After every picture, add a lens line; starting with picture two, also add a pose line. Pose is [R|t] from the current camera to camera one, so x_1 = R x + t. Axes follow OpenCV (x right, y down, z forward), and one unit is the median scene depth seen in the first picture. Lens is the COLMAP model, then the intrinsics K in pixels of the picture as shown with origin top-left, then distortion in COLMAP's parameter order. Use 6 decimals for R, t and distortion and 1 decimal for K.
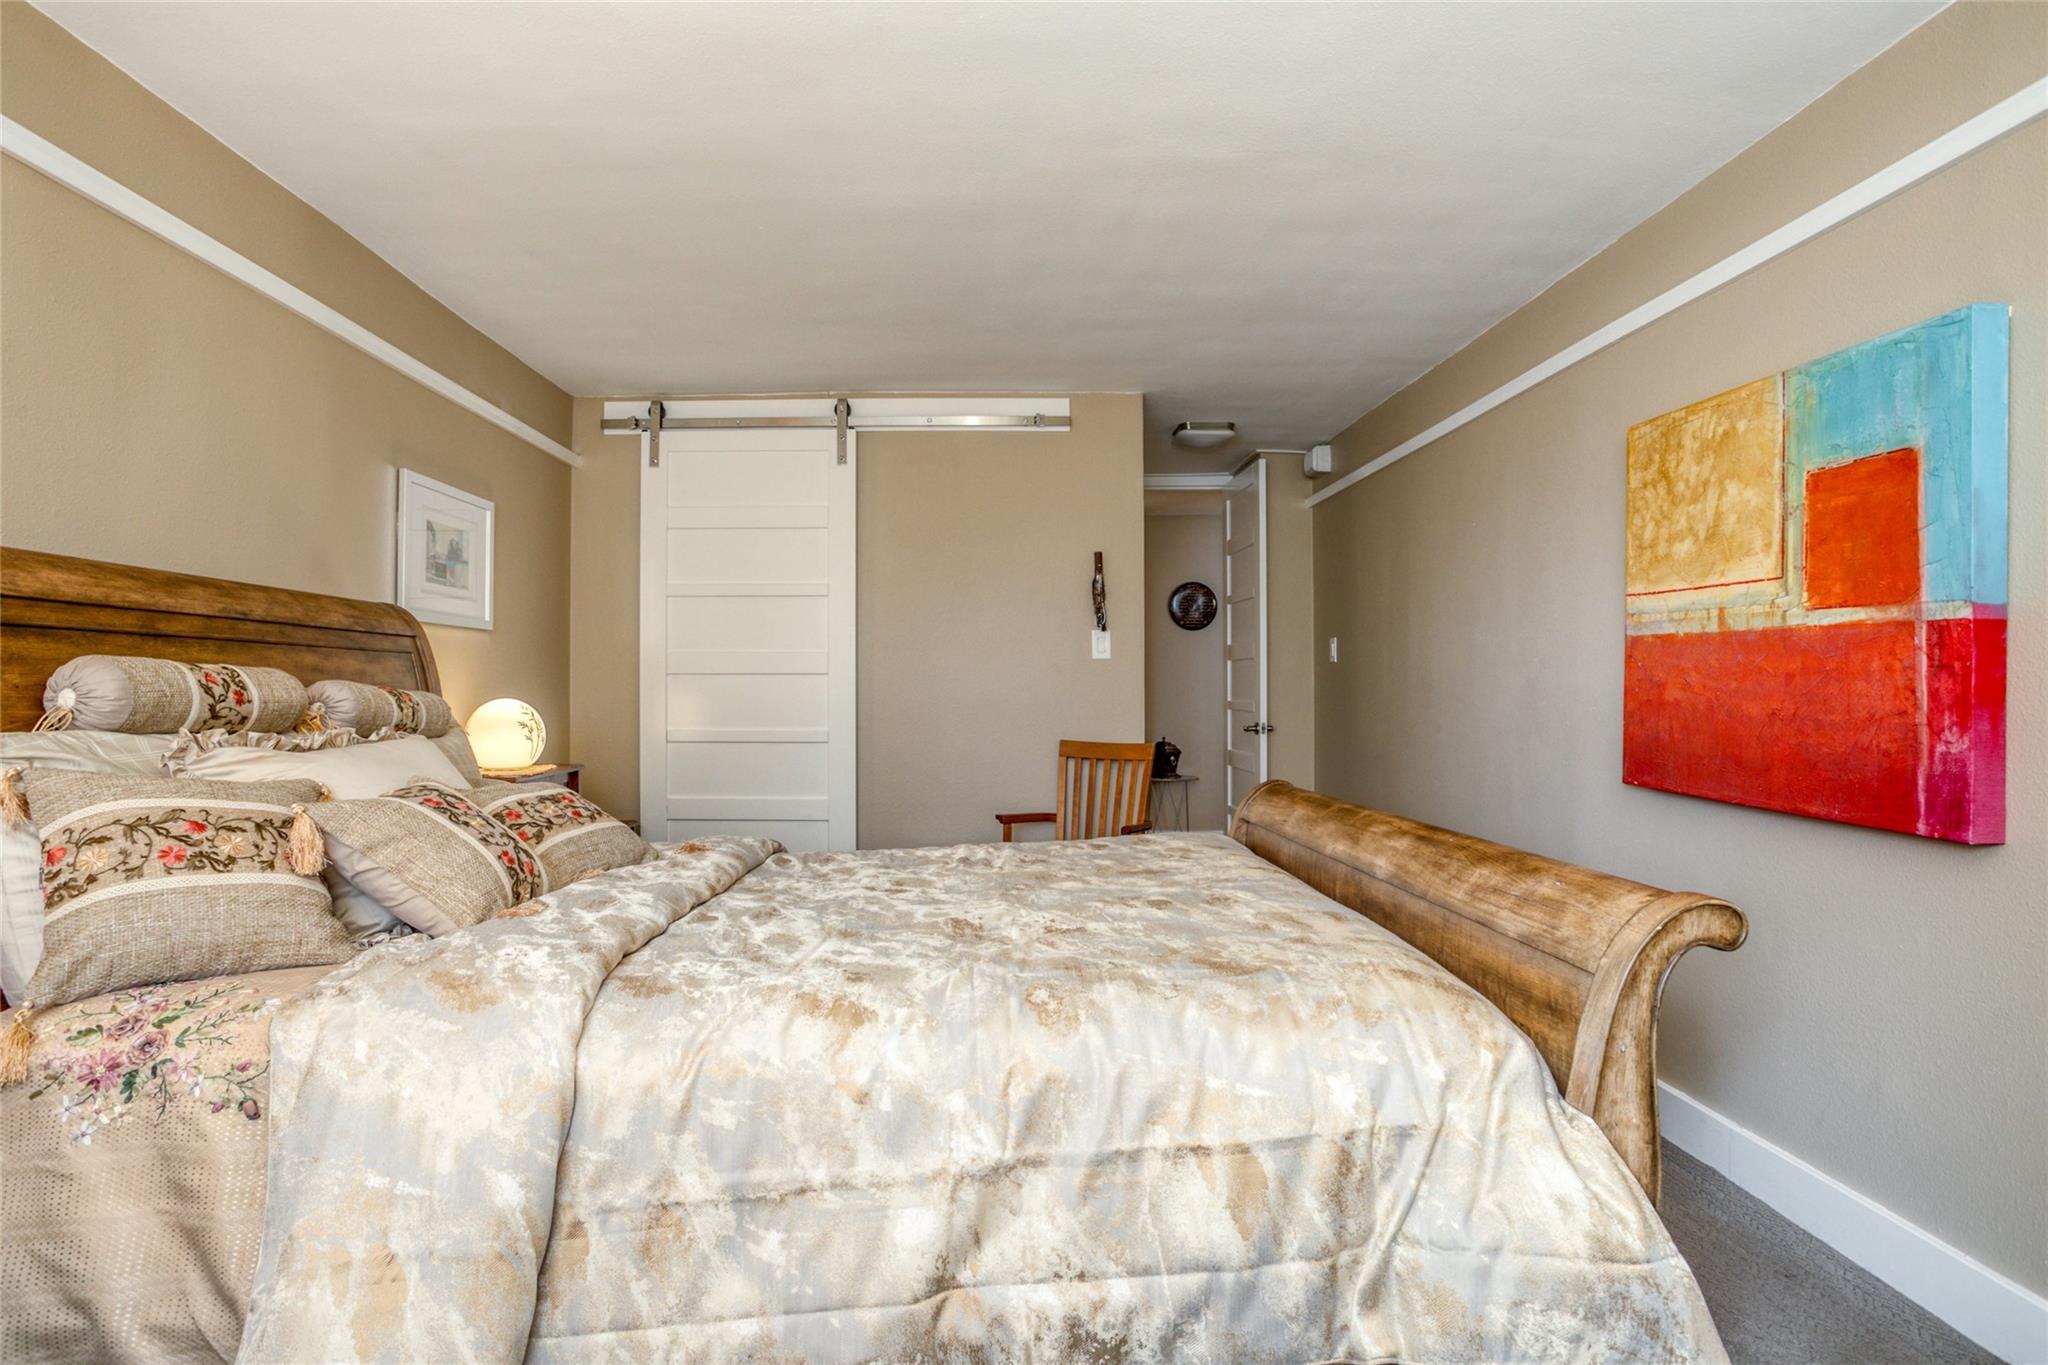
lens RADIAL K [[993.1, 0, 1024.0], [0, 993.1, 682.5], [0, 0, 1]] dist [-0.063143, 0.030614]
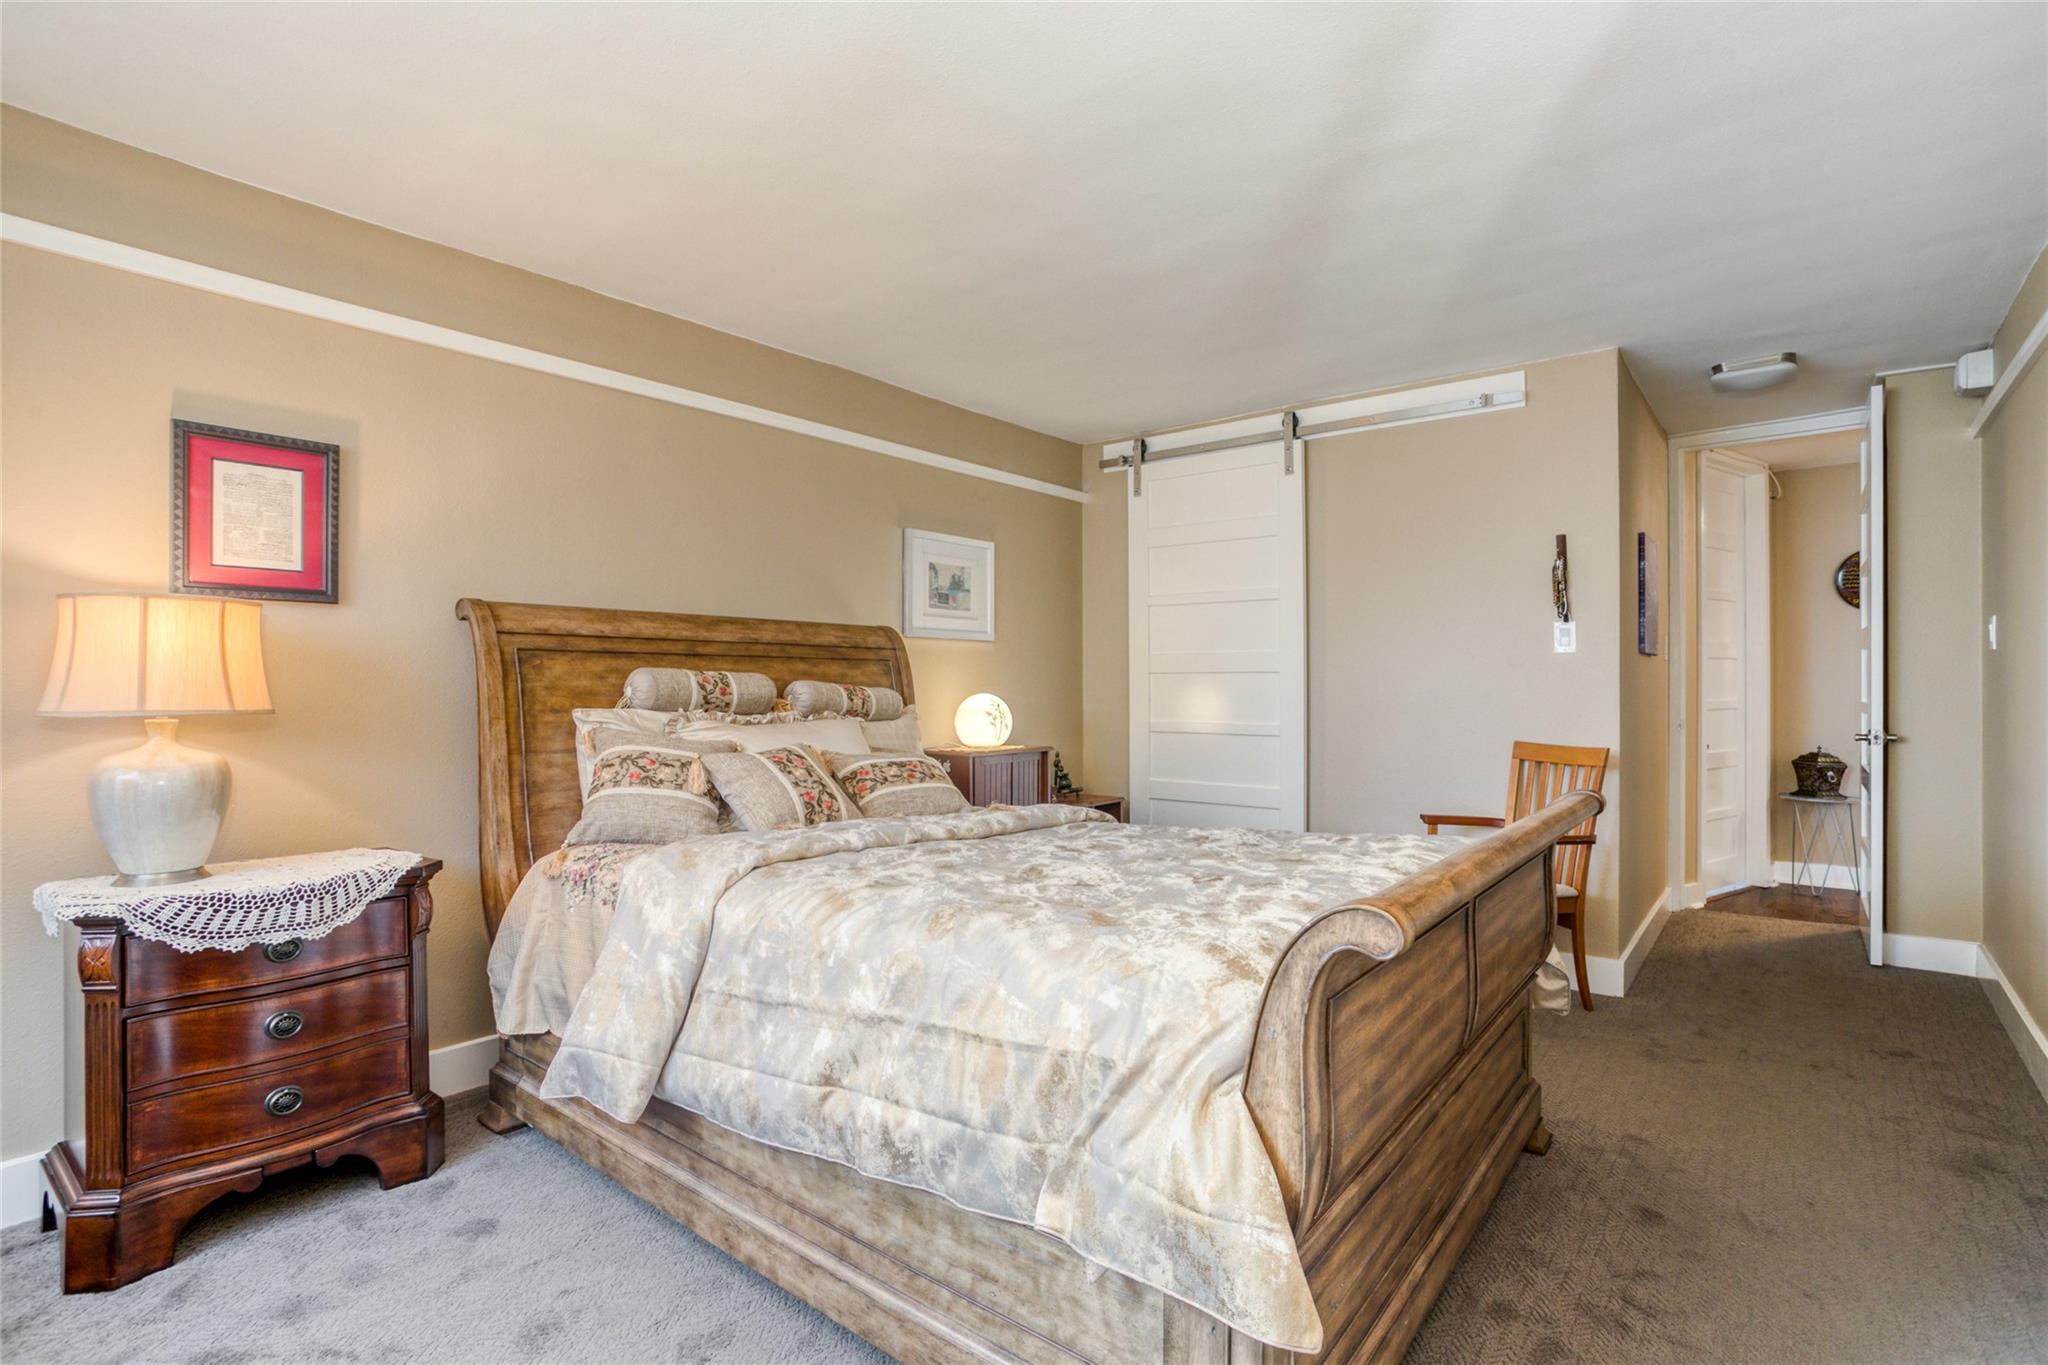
lens RADIAL K [[993.1, 0, 1024.0], [0, 993.1, 682.5], [0, 0, 1]] dist [-0.063143, 0.030614]
pose [[0.772172, -0.000762, -0.635413, 0.702870], [0.003420, 0.999990, 0.002956, -0.003189], [0.635404, -0.004456, 0.772167, 0.010052]]
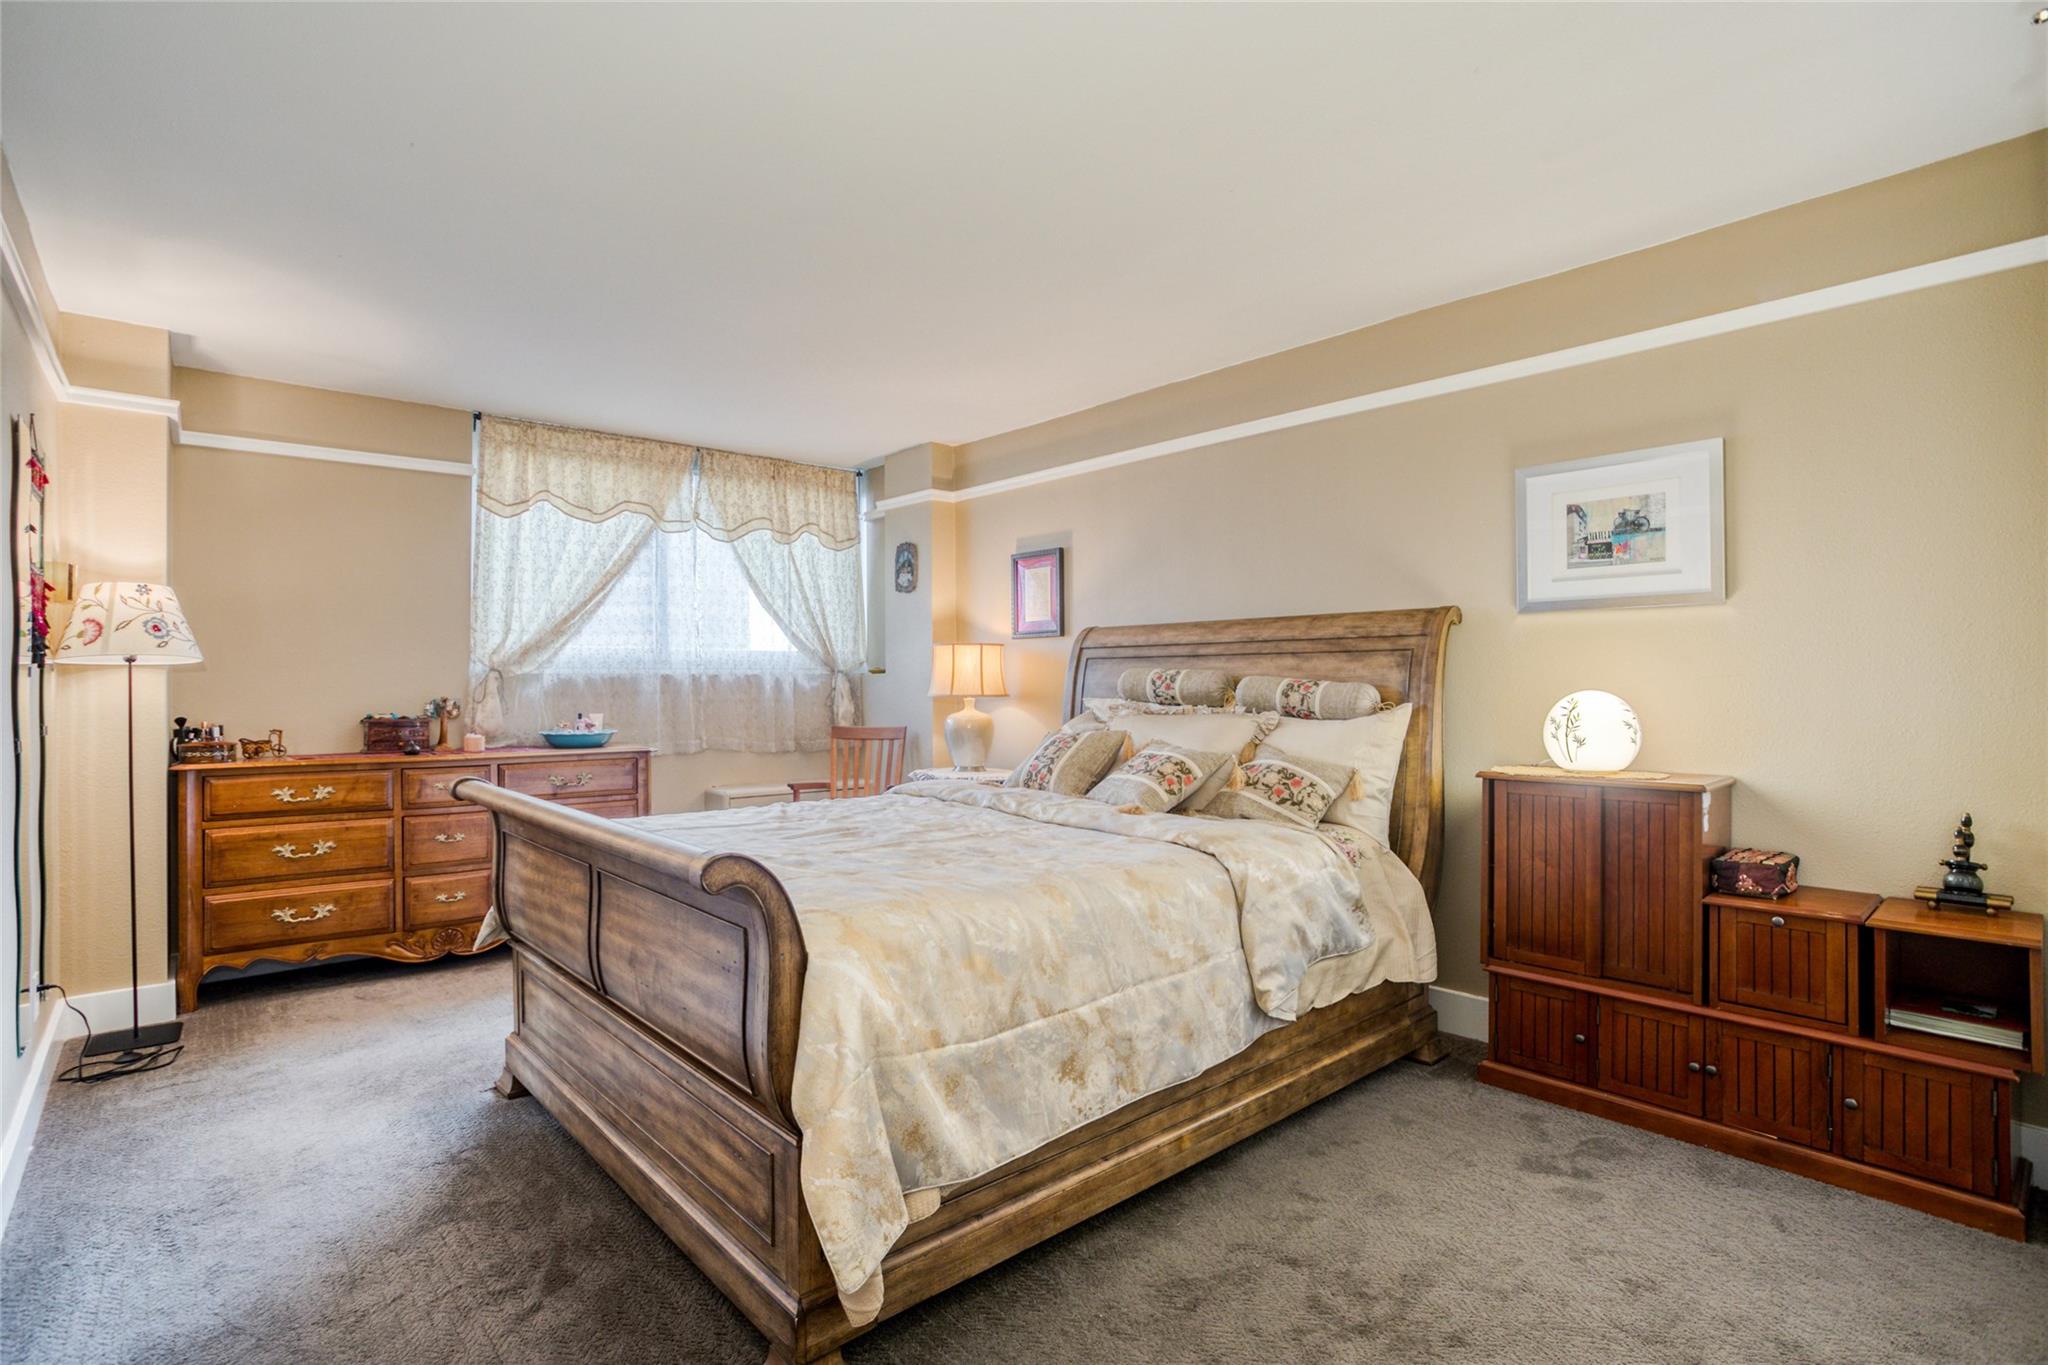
lens RADIAL K [[993.1, 0, 1024.0], [0, 993.1, 682.5], [0, 0, 1]] dist [-0.063143, 0.030614]
pose [[-0.753956, 0.001770, -0.656922, 0.783493], [0.007651, 0.999952, -0.006087, 0.019343], [0.656880, -0.009615, -0.753934, 2.569847]]
